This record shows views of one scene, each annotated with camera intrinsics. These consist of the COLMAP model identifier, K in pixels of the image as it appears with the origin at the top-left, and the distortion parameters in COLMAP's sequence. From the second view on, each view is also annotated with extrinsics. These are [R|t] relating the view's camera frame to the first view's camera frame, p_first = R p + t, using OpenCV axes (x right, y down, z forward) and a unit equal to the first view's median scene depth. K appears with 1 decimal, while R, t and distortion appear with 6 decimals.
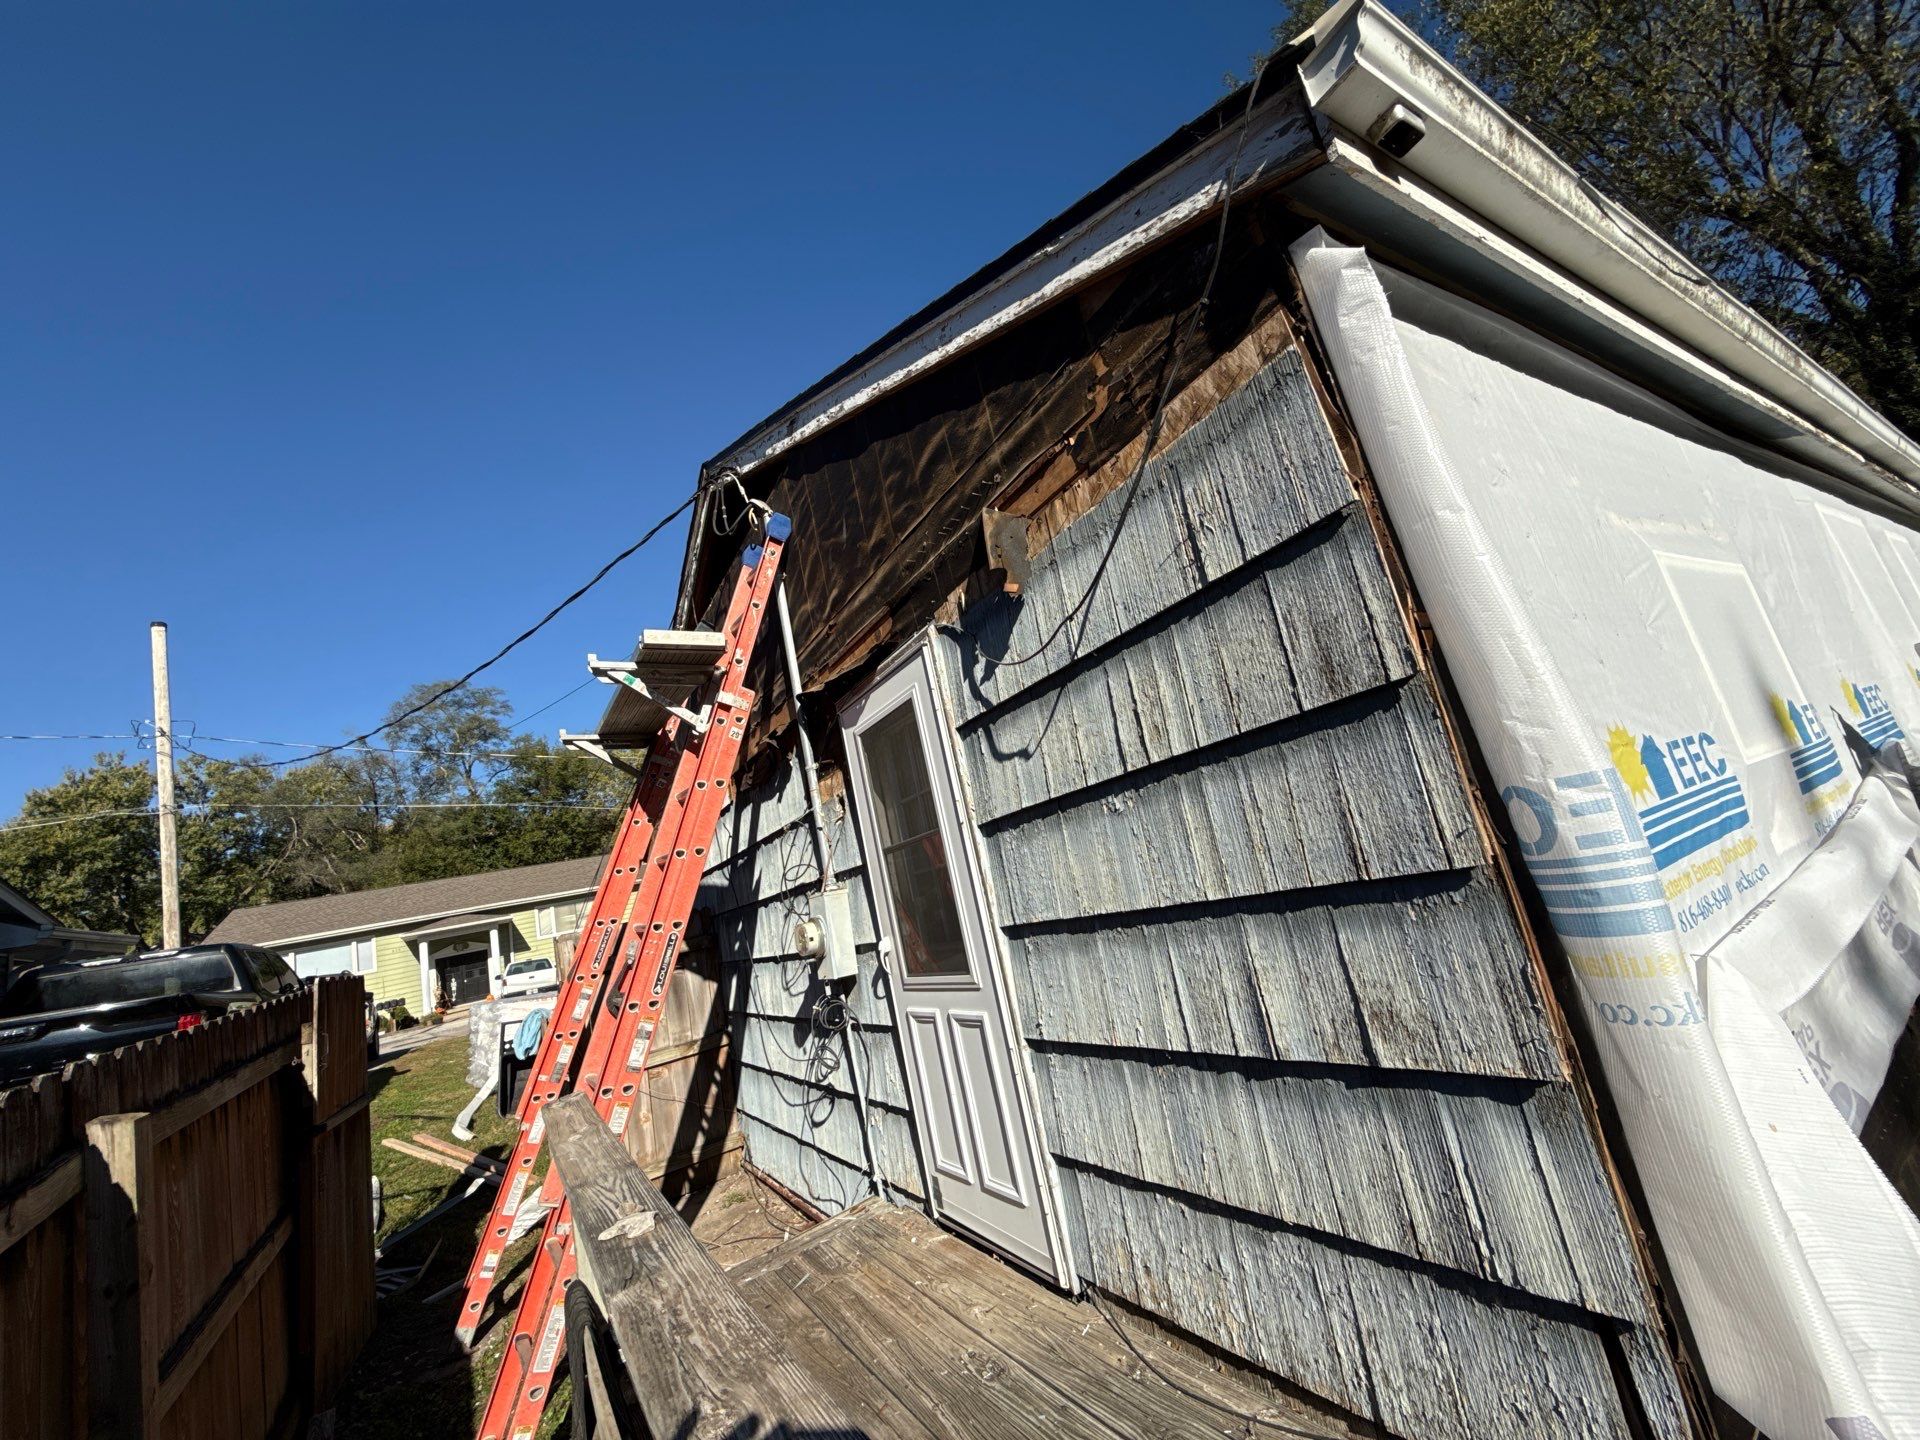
lens RADIAL K [[758.2, 0, 959.4], [0, 758.2, 718.2], [0, 0, 1]] dist [-0.001798, 0.000260]
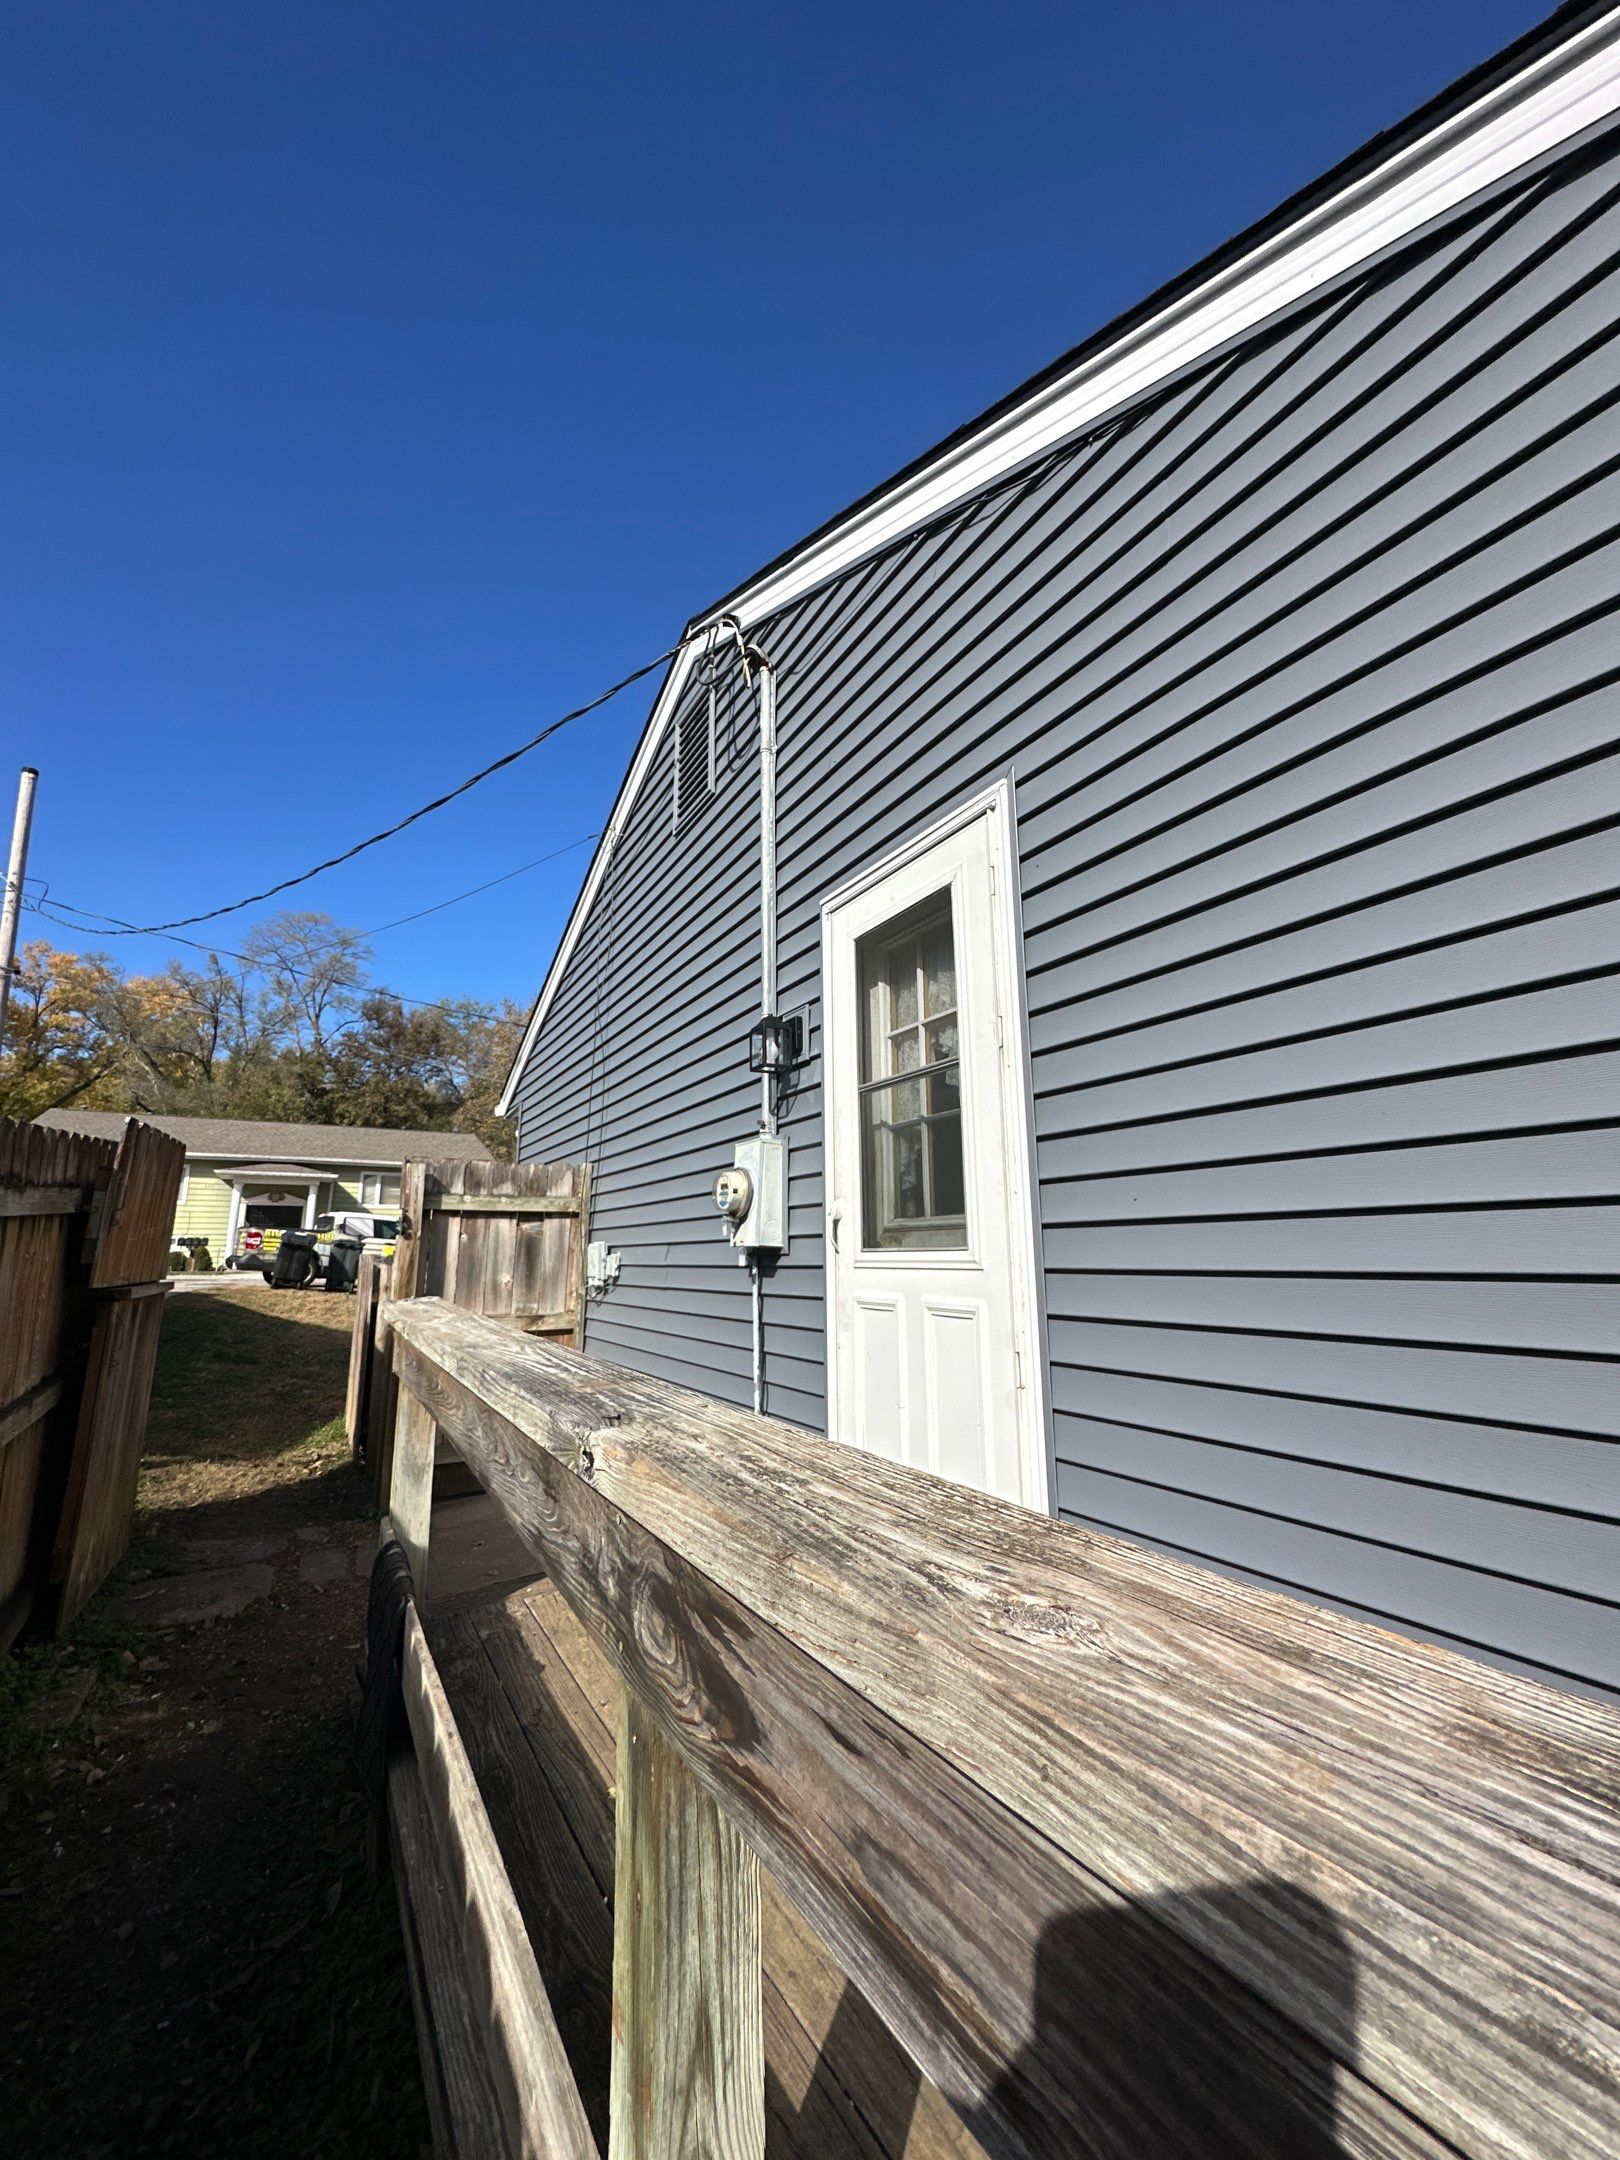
lens RADIAL K [[853.0, 0, 807.1], [0, 853.0, 1082.2], [0, 0, 1]] dist [-0.001798, 0.000260]
pose [[0.979001, 0.197937, -0.048757, -0.095408], [-0.196933, 0.980107, 0.024652, 0.134577], [0.052667, -0.014533, 0.998506, 0.110814]]
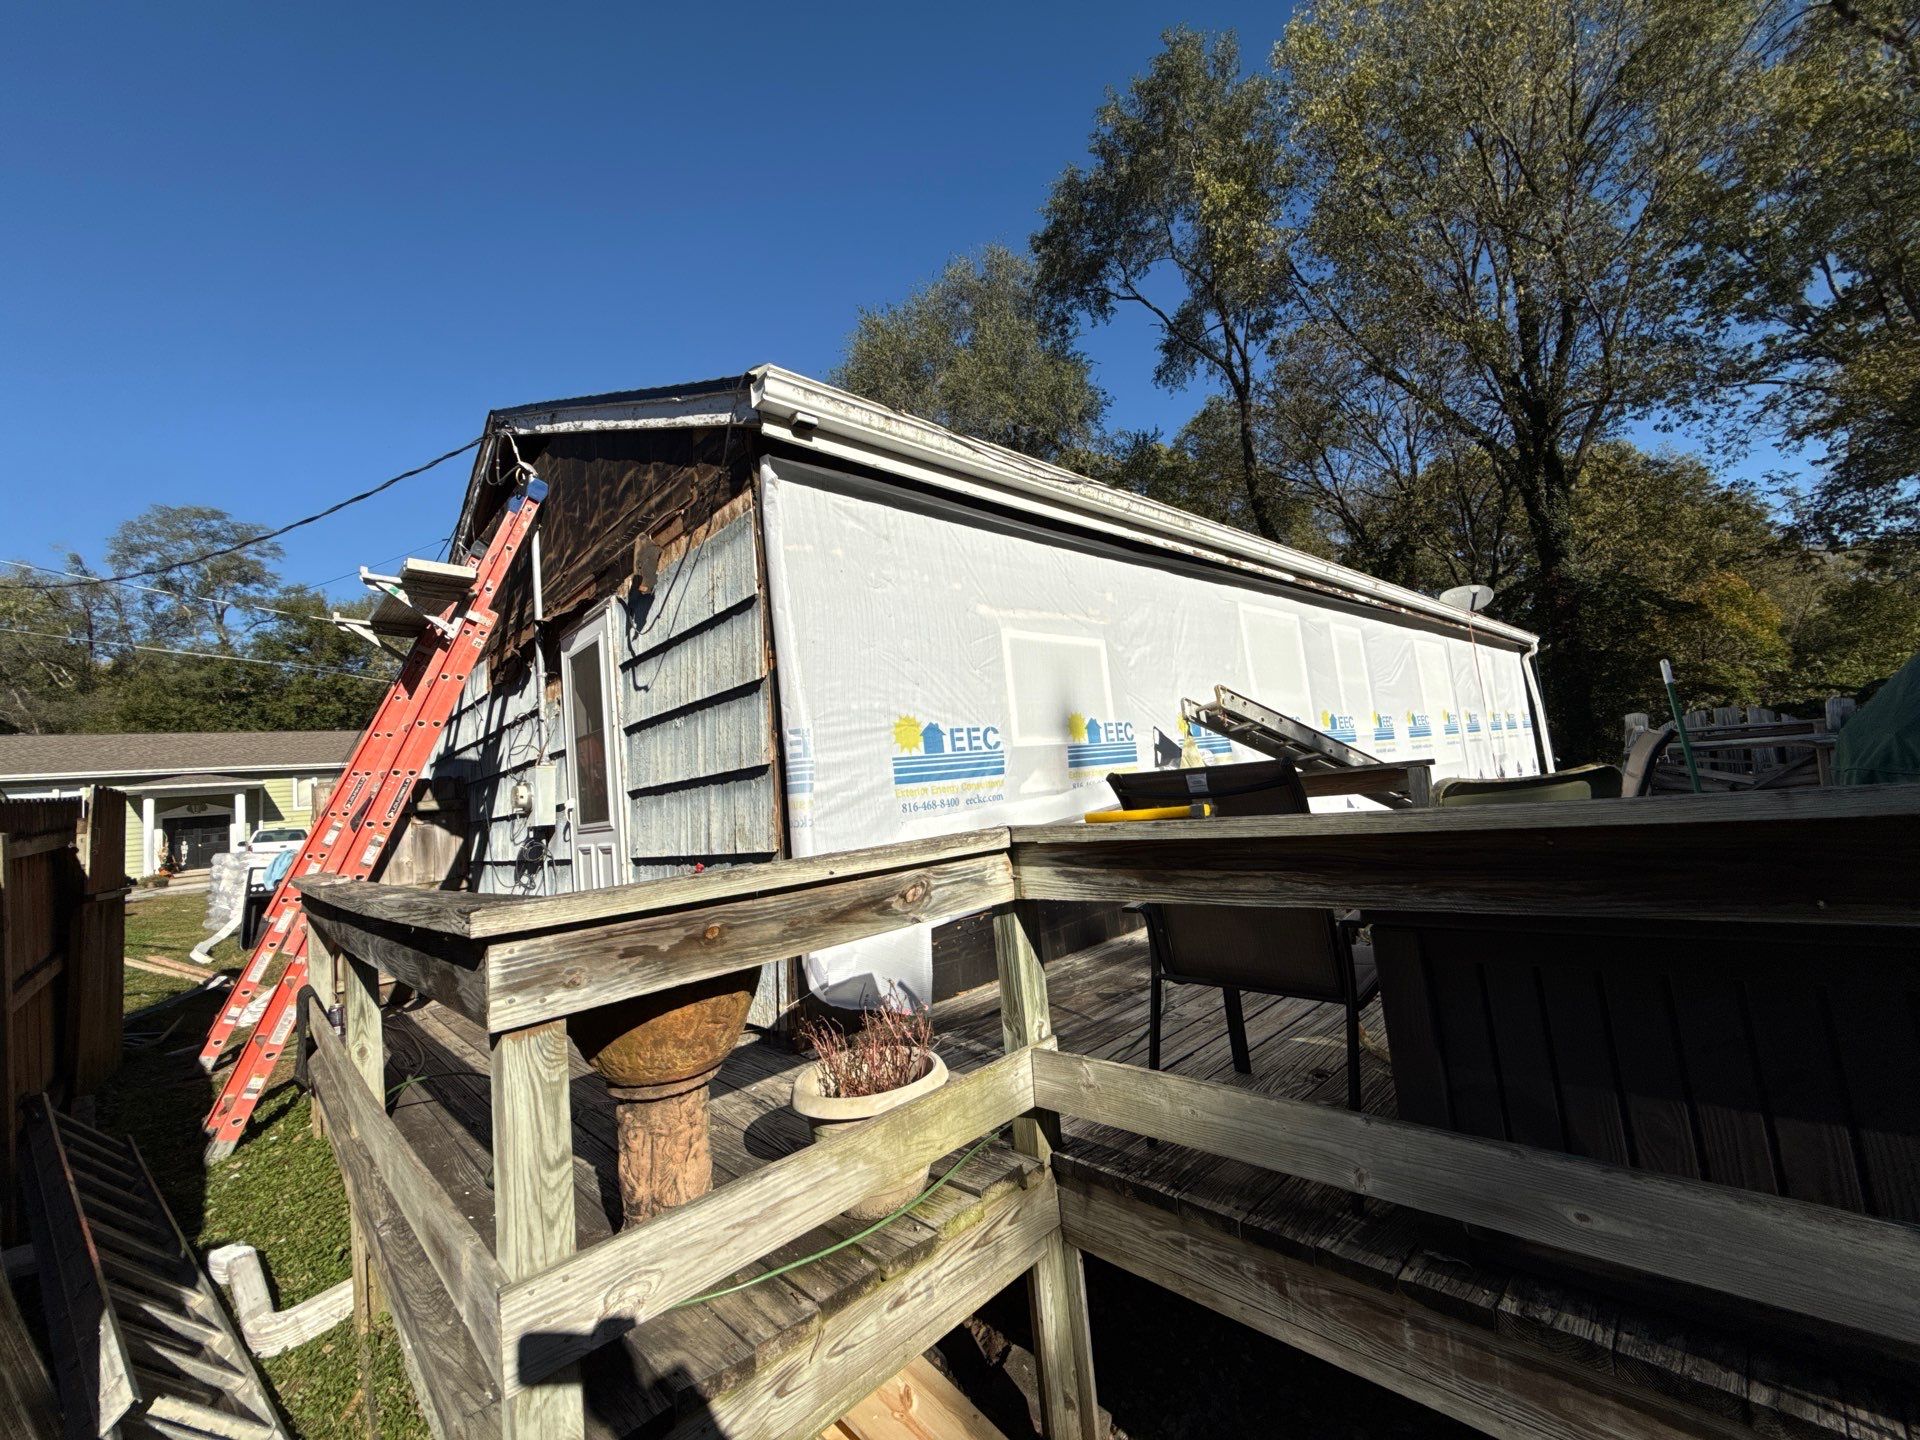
lens RADIAL K [[758.2, 0, 959.4], [0, 758.2, 718.2], [0, 0, 1]] dist [-0.001798, 0.000260]
pose [[0.969552, 0.134385, 0.204719, 0.275262], [-0.151425, 0.985994, 0.069904, -0.070683], [-0.192458, -0.098775, 0.976321, -0.495345]]
